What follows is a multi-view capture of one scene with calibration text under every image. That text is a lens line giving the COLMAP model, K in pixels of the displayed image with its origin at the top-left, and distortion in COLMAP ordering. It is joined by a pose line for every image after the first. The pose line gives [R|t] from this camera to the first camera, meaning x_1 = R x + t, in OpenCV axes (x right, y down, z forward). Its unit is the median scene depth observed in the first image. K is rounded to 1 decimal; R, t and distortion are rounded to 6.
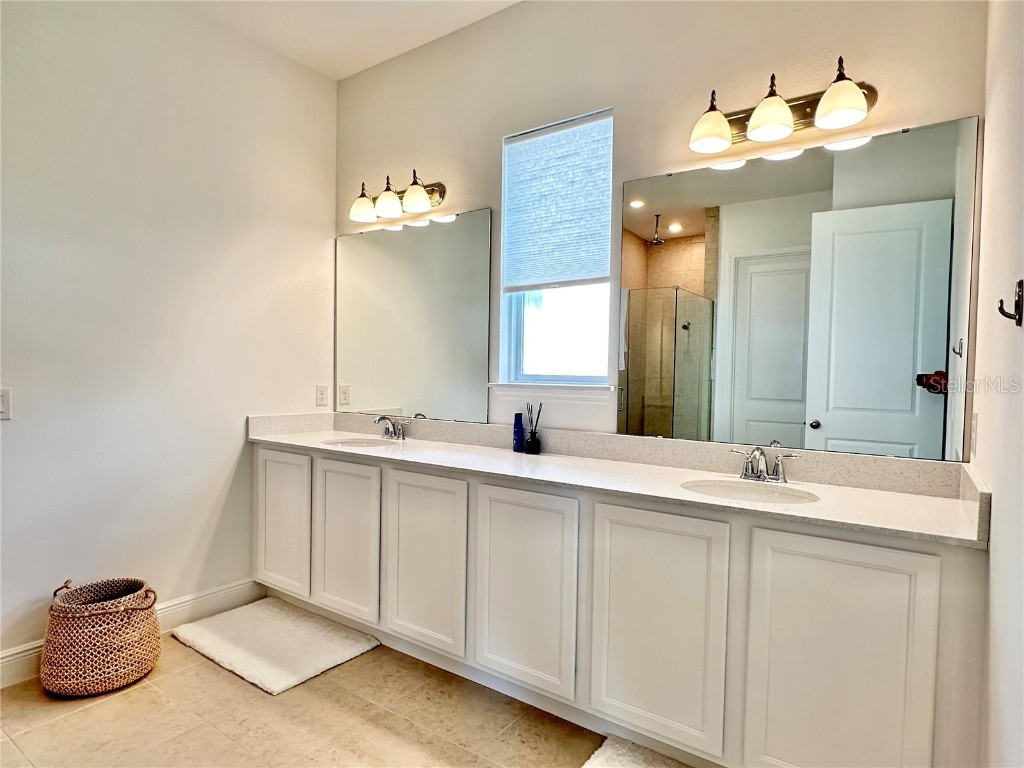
lens RADIAL K [[580.6, 0, 512.7], [0, 580.6, 385.5], [0, 0, 1]] dist [-0.004124, 0.003029]
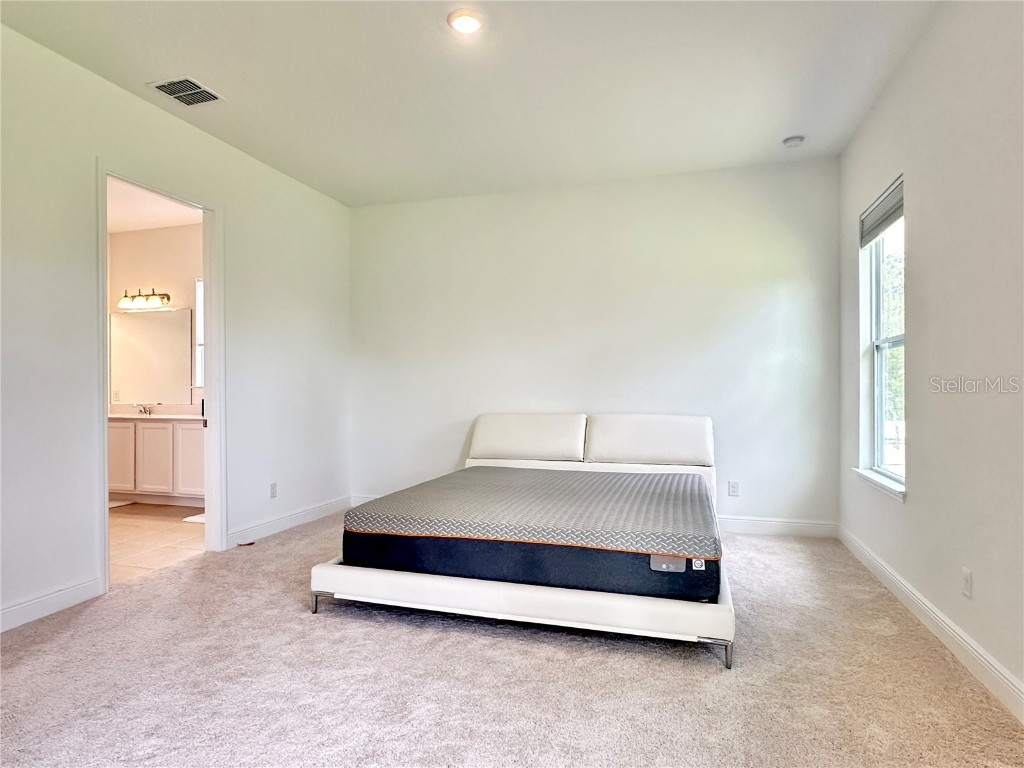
lens RADIAL K [[580.6, 0, 512.7], [0, 580.6, 386.9], [0, 0, 1]] dist [-0.004124, 0.003029]
pose [[0.949922, -0.013457, 0.312197, 0.415581], [0.024040, 0.999259, -0.030074, 0.091928], [-0.311561, 0.036073, 0.949541, -1.429711]]
